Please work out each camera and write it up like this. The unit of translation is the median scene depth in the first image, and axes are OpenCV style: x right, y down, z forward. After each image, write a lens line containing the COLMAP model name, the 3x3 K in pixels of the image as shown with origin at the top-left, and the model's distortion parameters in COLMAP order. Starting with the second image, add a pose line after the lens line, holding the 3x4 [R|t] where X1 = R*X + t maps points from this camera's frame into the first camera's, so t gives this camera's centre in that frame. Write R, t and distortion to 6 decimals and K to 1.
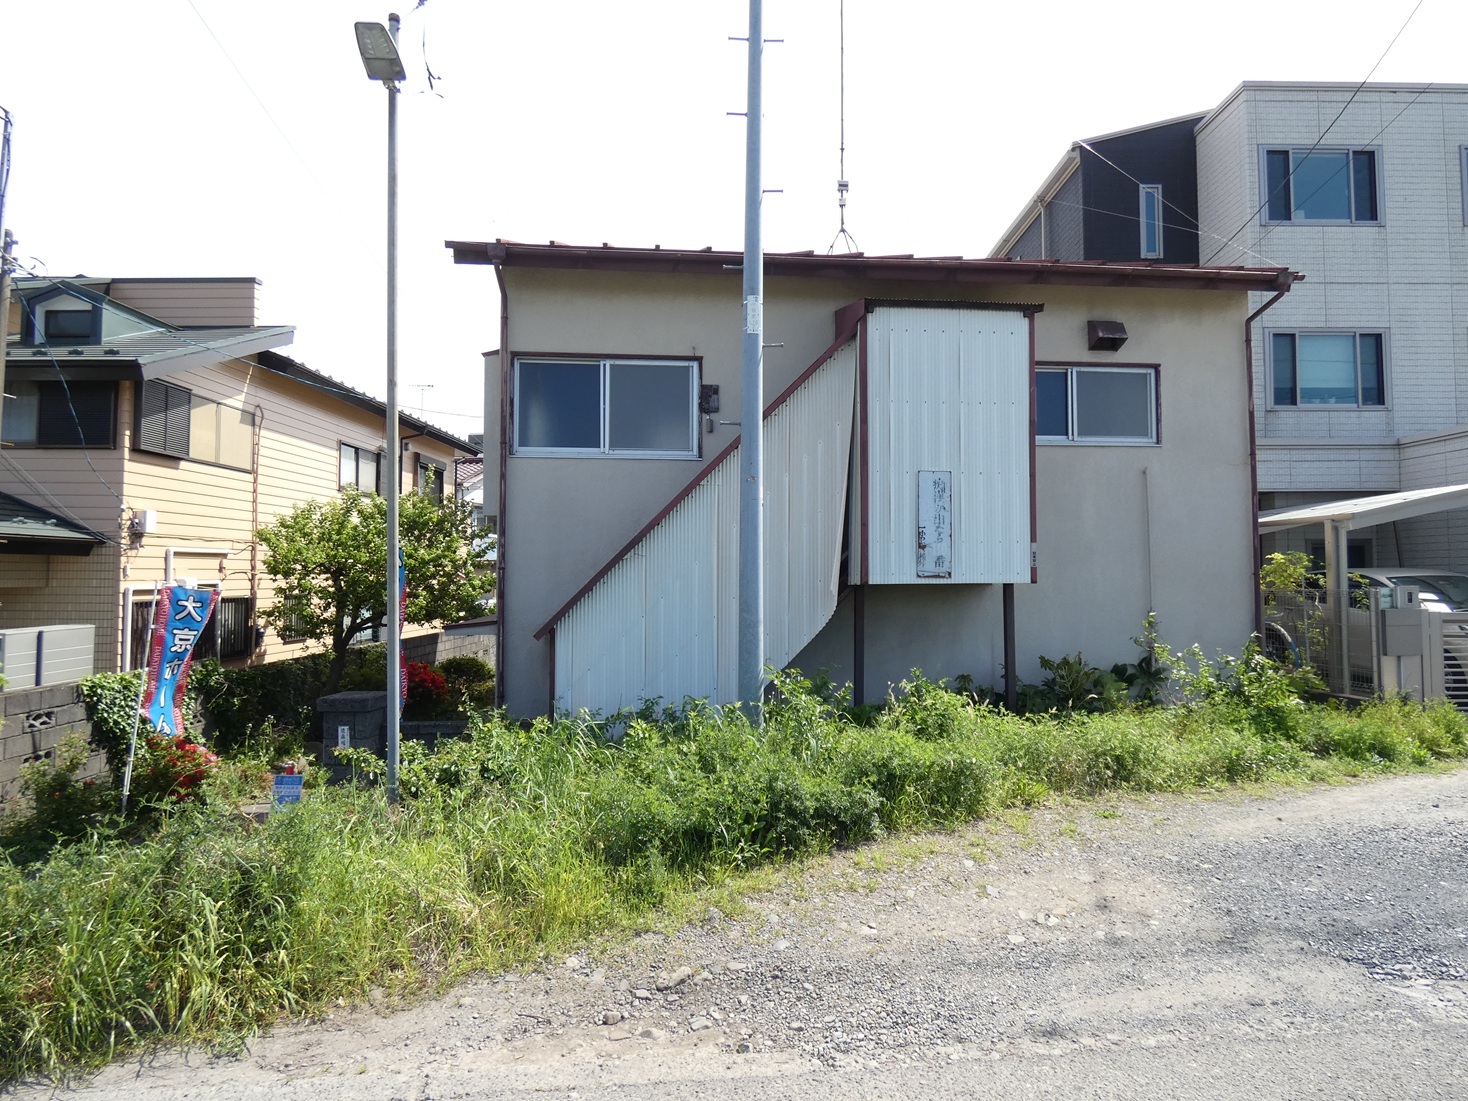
lens RADIAL K [[898.9, 0, 757.6], [0, 898.9, 525.9], [0, 0, 1]] dist [-0.013476, 0.014661]
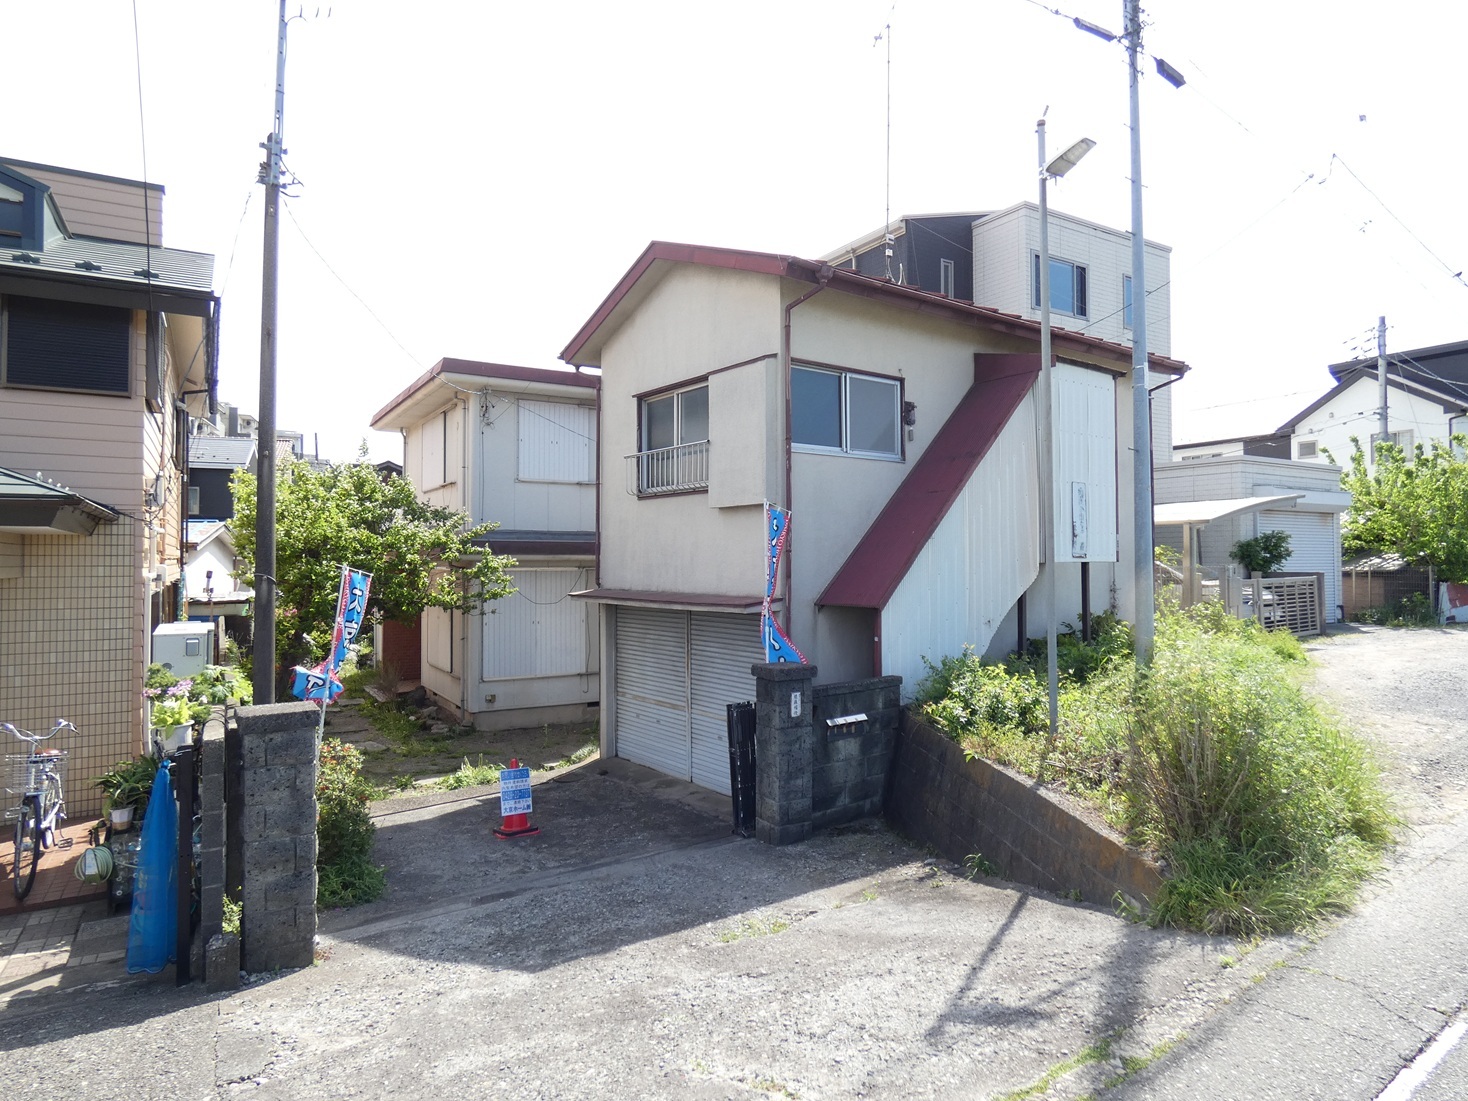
lens RADIAL K [[898.9, 0, 782.8], [0, 898.9, 531.9], [0, 0, 1]] dist [-0.013476, 0.014661]
pose [[0.839638, 0.013412, 0.542980, -0.854706], [-0.022517, 0.999695, 0.010125, 0.011415], [-0.542679, -0.020728, 0.839684, 0.059482]]
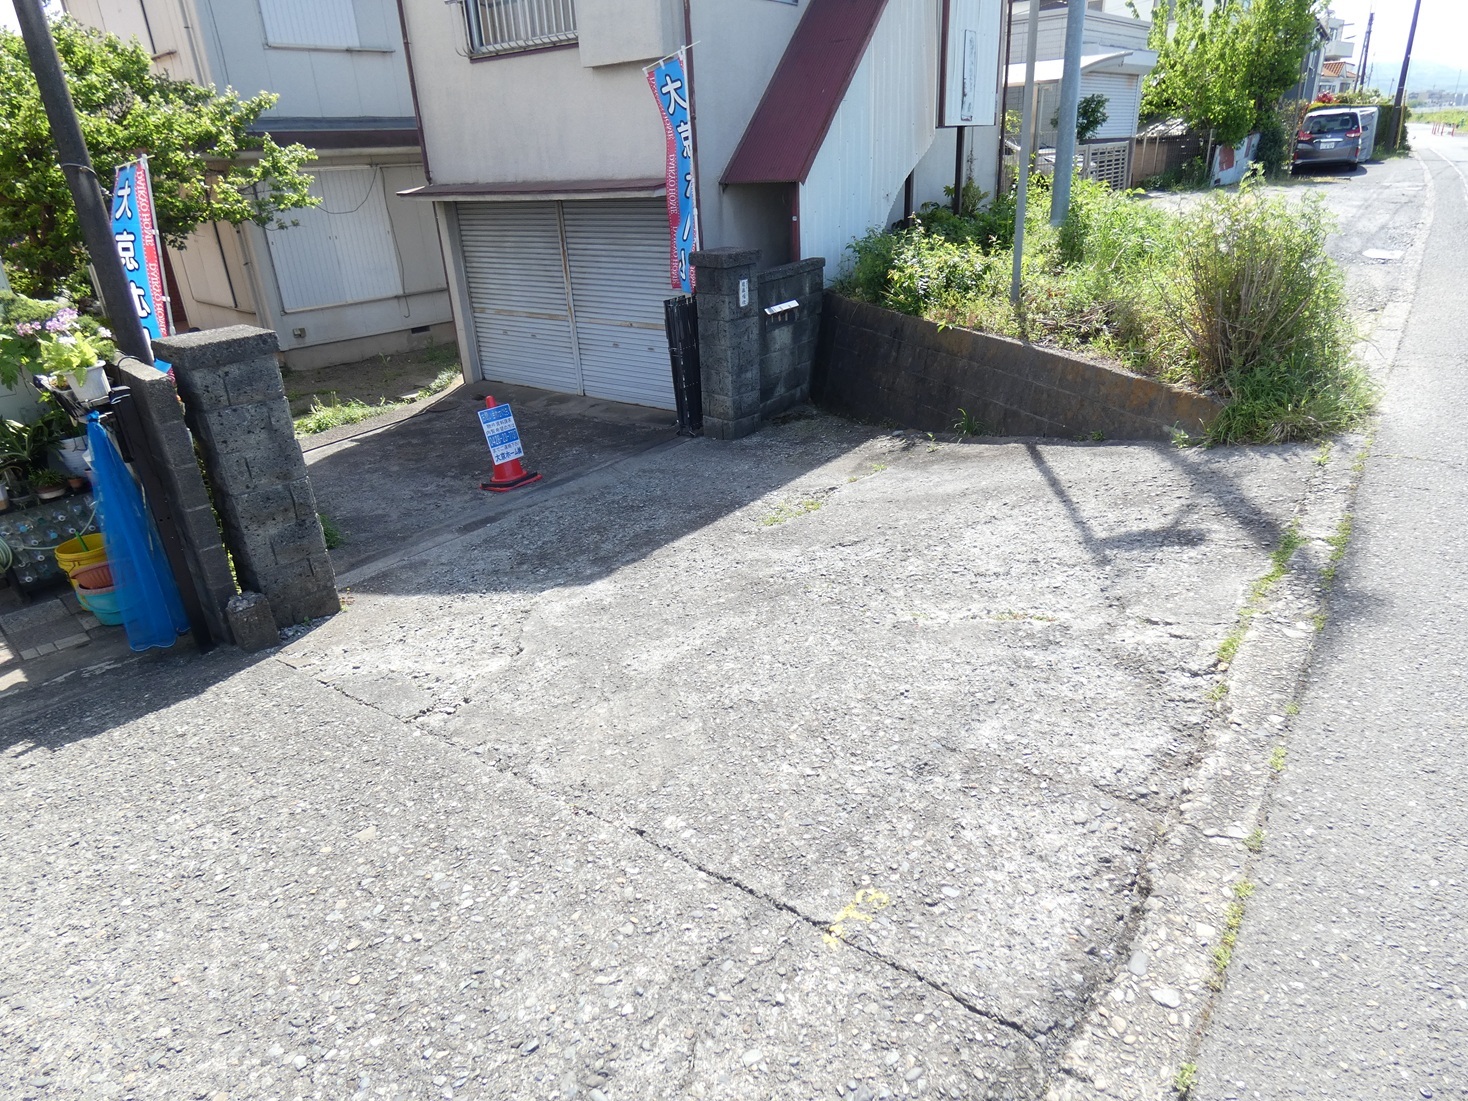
lens RADIAL K [[898.9, 0, 781.4], [0, 898.9, 535.9], [0, 0, 1]] dist [-0.013476, 0.014661]
pose [[0.660006, -0.325232, 0.677212, -0.969471], [0.011251, 0.905612, 0.423958, 0.042505], [-0.751176, -0.272196, 0.601369, 0.208114]]
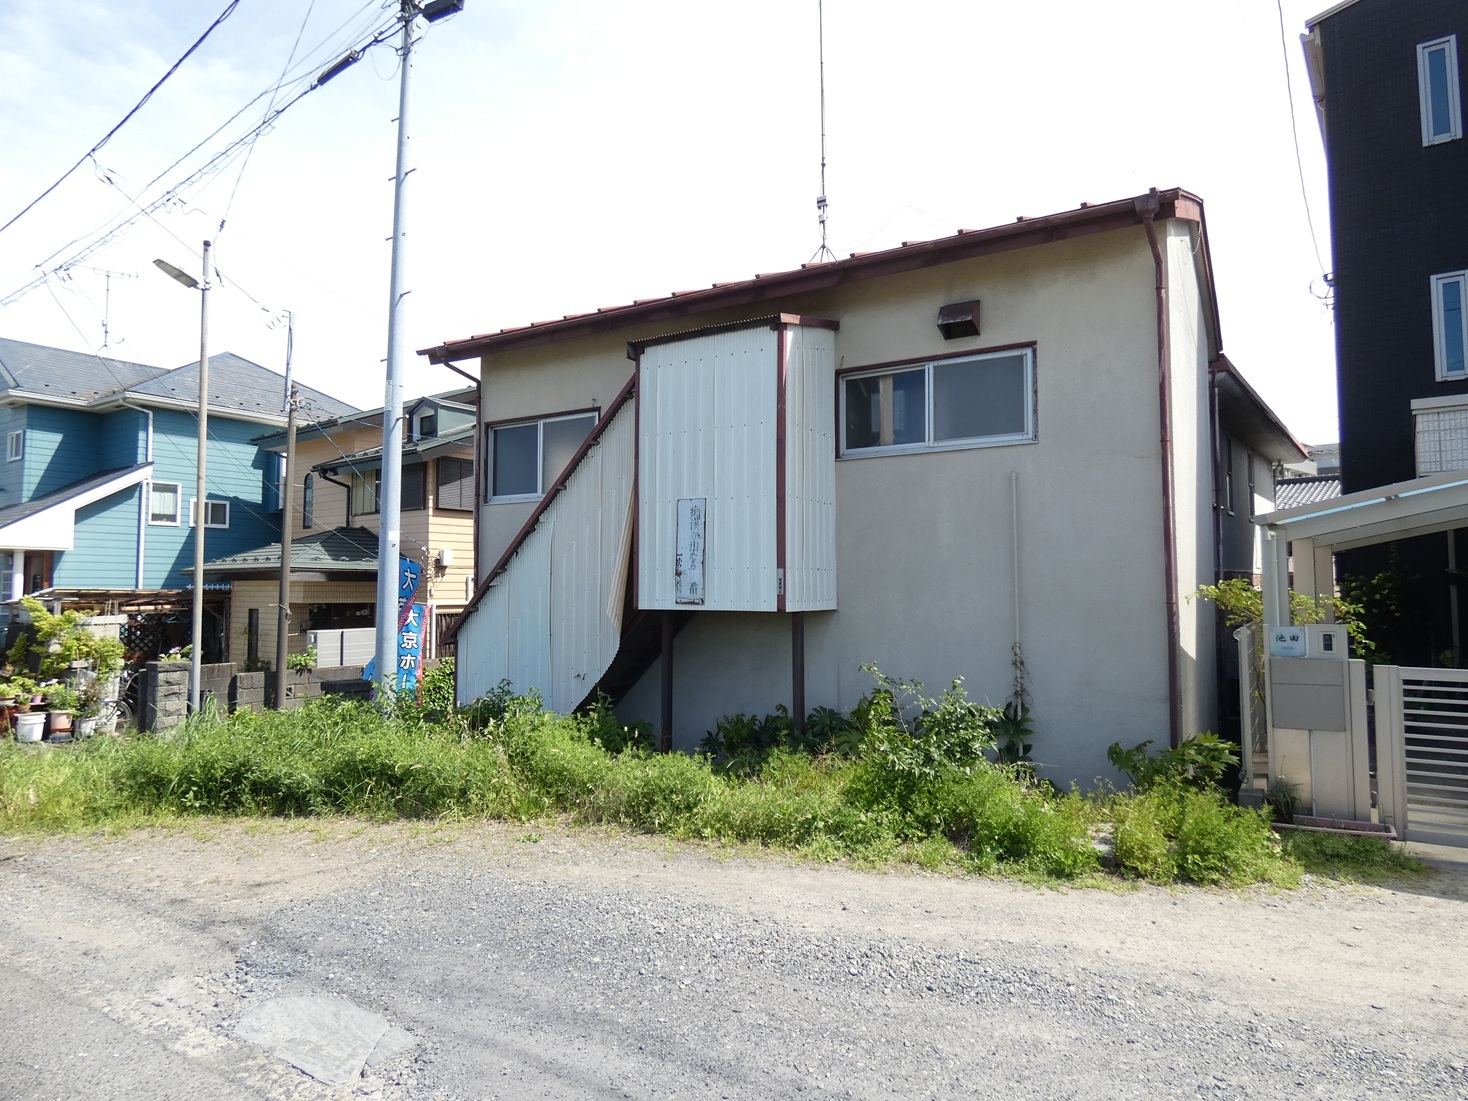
lens RADIAL K [[898.9, 0, 754.3], [0, 898.9, 539.4], [0, 0, 1]] dist [-0.013476, 0.014661]
pose [[0.789420, -0.033606, -0.612933, 0.778779], [0.033501, 0.999371, -0.011647, -0.001360], [0.612938, -0.011339, 0.790049, 0.216650]]
